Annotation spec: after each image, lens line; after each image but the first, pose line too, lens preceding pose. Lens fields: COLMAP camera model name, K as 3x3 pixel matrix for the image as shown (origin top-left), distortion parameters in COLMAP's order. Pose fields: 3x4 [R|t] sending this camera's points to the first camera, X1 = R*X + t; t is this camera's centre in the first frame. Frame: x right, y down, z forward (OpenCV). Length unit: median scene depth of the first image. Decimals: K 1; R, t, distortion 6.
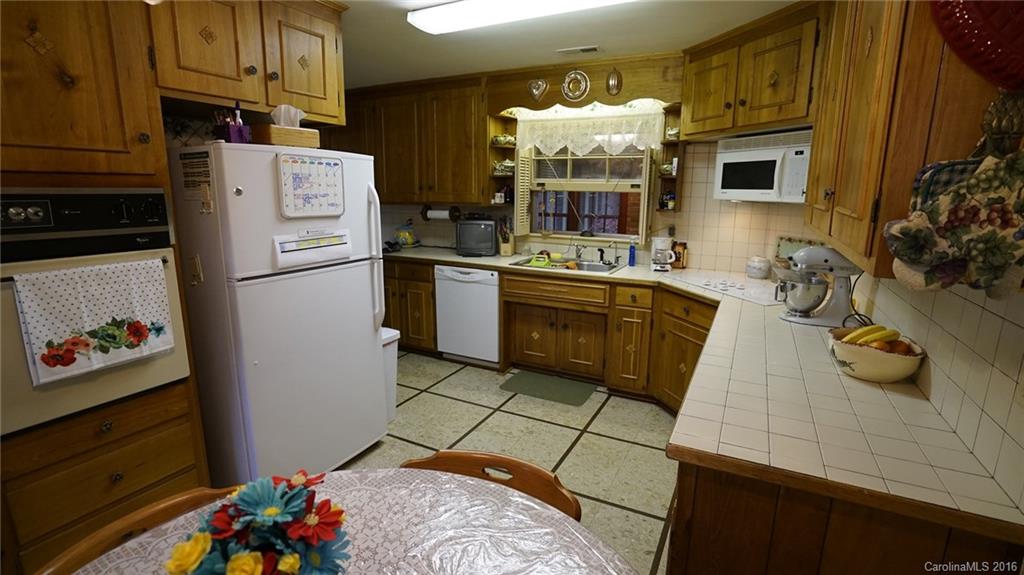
lens RADIAL K [[468.8, 0, 511.6], [0, 468.8, 290.7], [0, 0, 1]] dist [-0.032412, 0.002491]
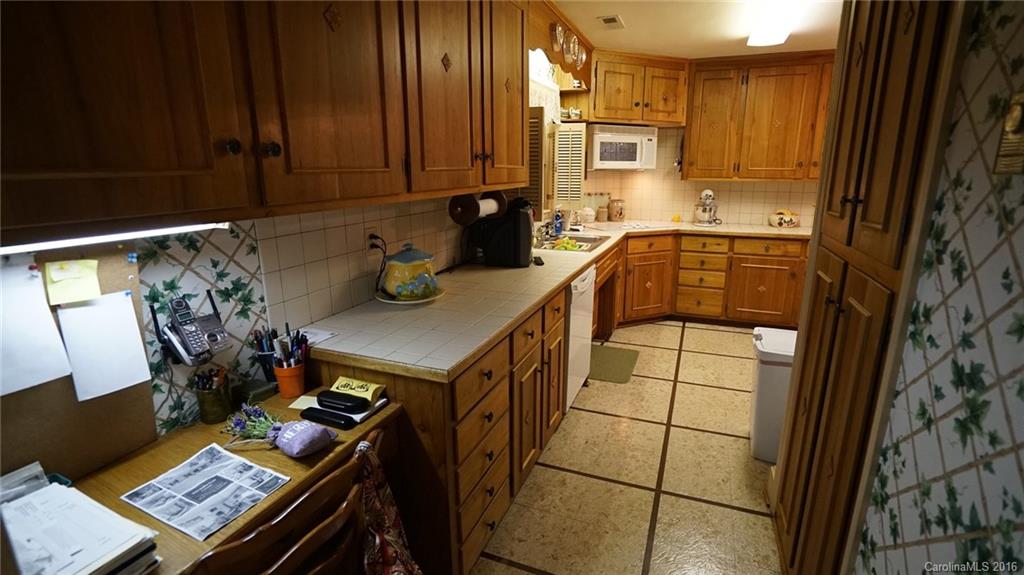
lens RADIAL K [[468.8, 0, 510.7], [0, 468.8, 285.0], [0, 0, 1]] dist [-0.032412, 0.002491]
pose [[-0.083328, -0.250604, 0.964497, -1.056747], [0.202202, 0.943477, 0.262612, -0.318497], [-0.975792, 0.216906, -0.027946, 1.527249]]
